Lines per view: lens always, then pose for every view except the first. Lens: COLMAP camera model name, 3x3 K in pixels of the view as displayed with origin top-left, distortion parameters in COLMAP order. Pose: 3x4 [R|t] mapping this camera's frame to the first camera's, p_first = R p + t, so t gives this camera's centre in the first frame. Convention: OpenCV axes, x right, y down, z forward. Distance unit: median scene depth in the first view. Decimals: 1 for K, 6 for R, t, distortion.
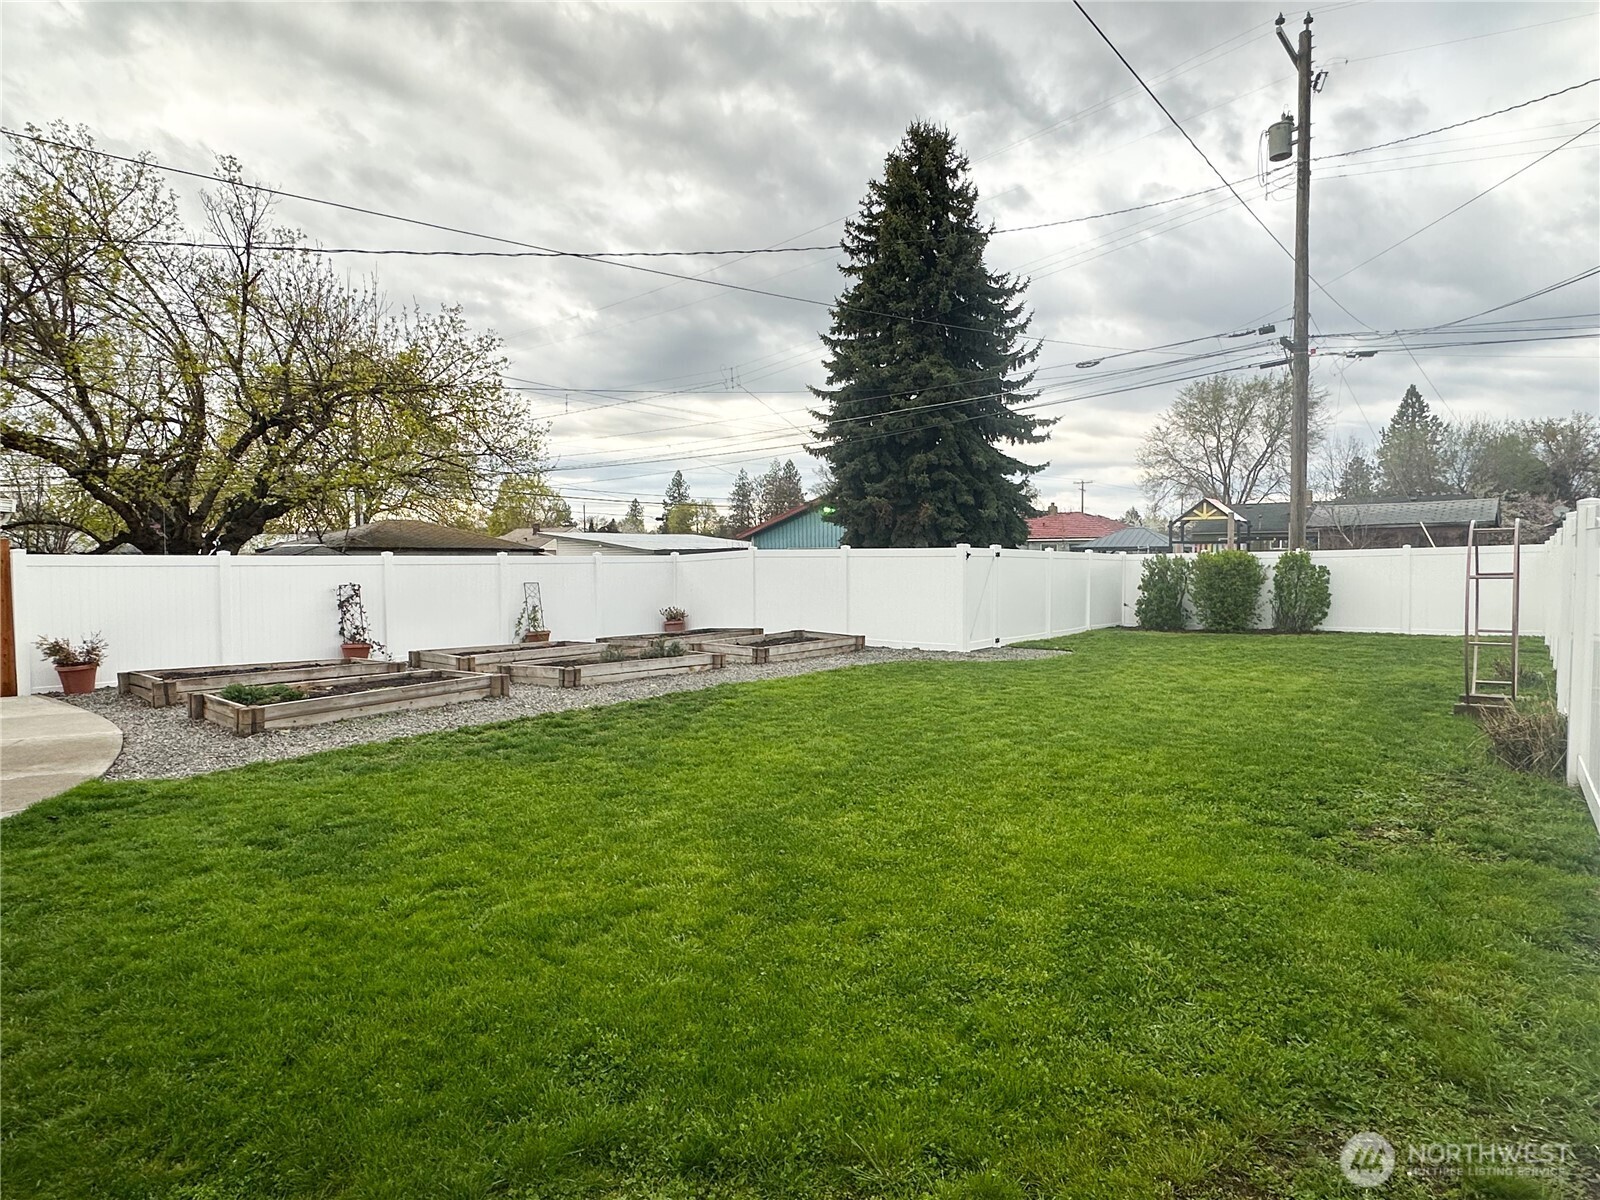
lens RADIAL K [[900.0, 0, 800.0], [0, 900.0, 600.0], [0, 0, 1]] dist [-0.001496, -0.000967]
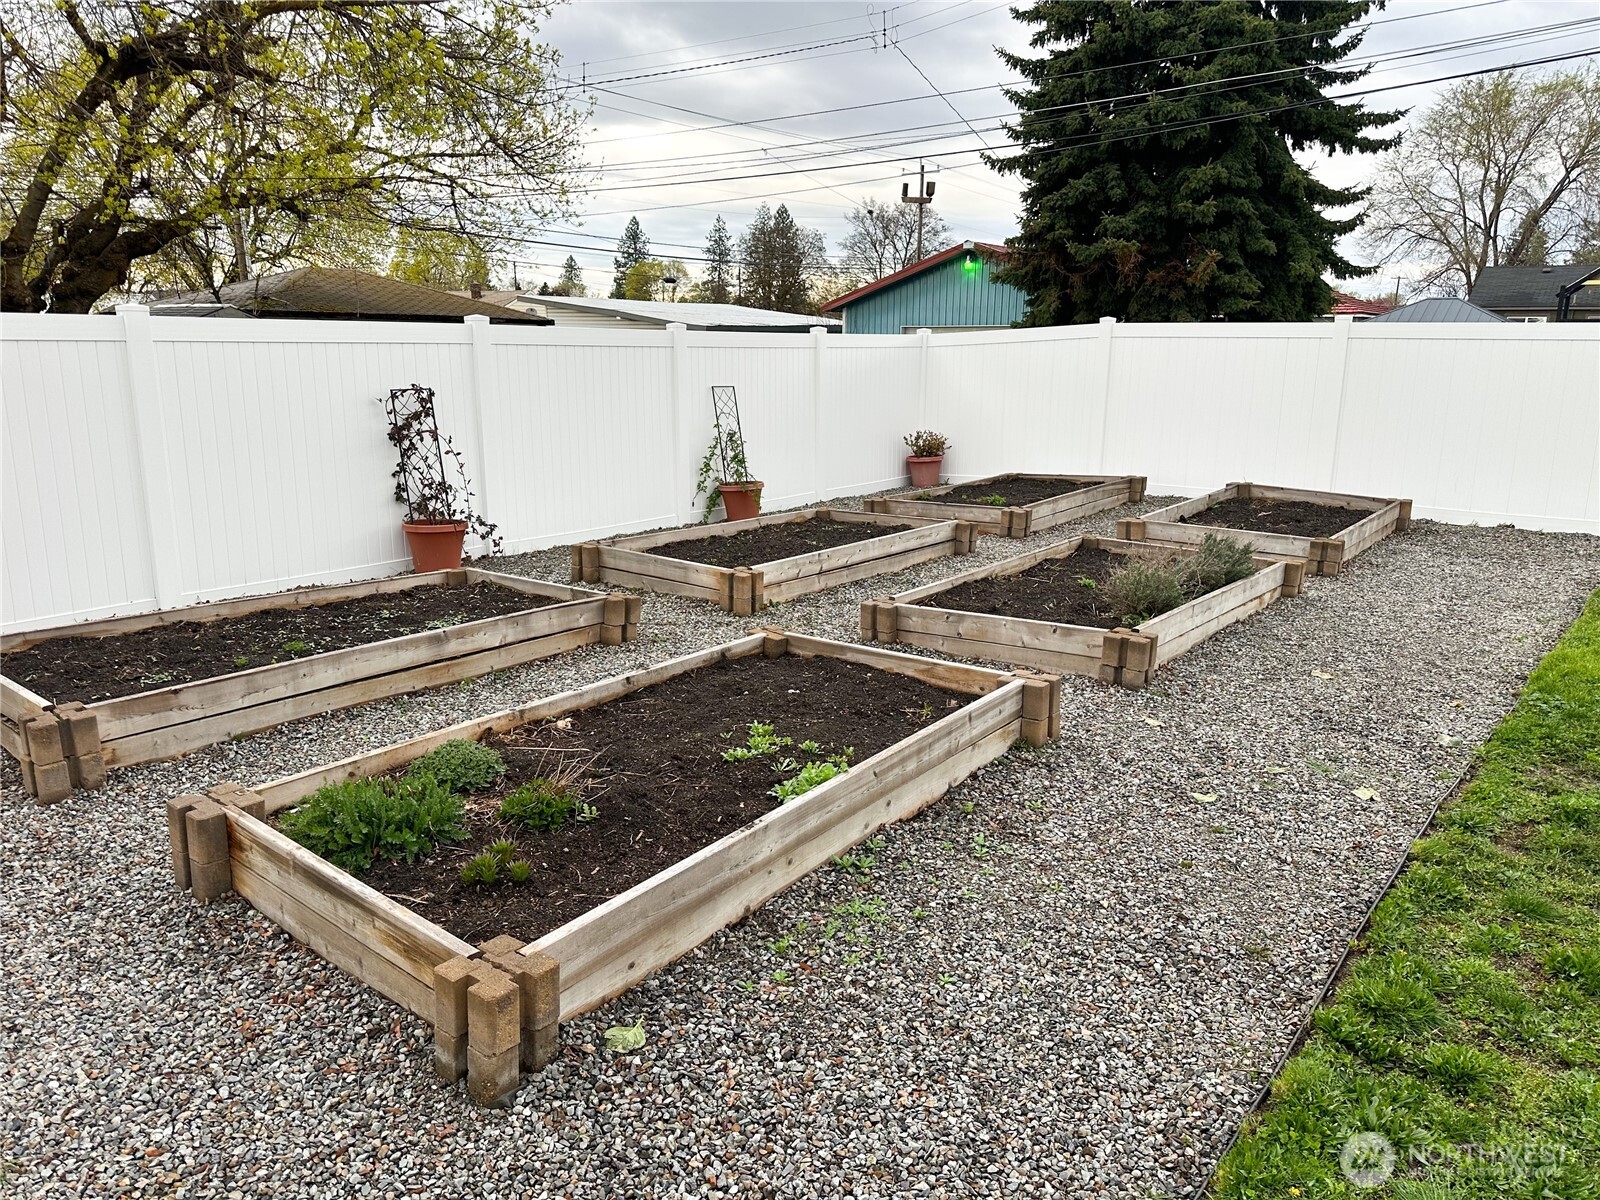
lens RADIAL K [[1093.7, 0, 800.0], [0, 1093.7, 600.0], [0, 0, 1]] dist [0.080204, -0.104202]
pose [[0.999477, 0.005660, 0.031841, -0.155384], [-0.011435, 0.982816, 0.184235, -0.008393], [-0.030252, -0.184503, 0.982366, 0.208572]]
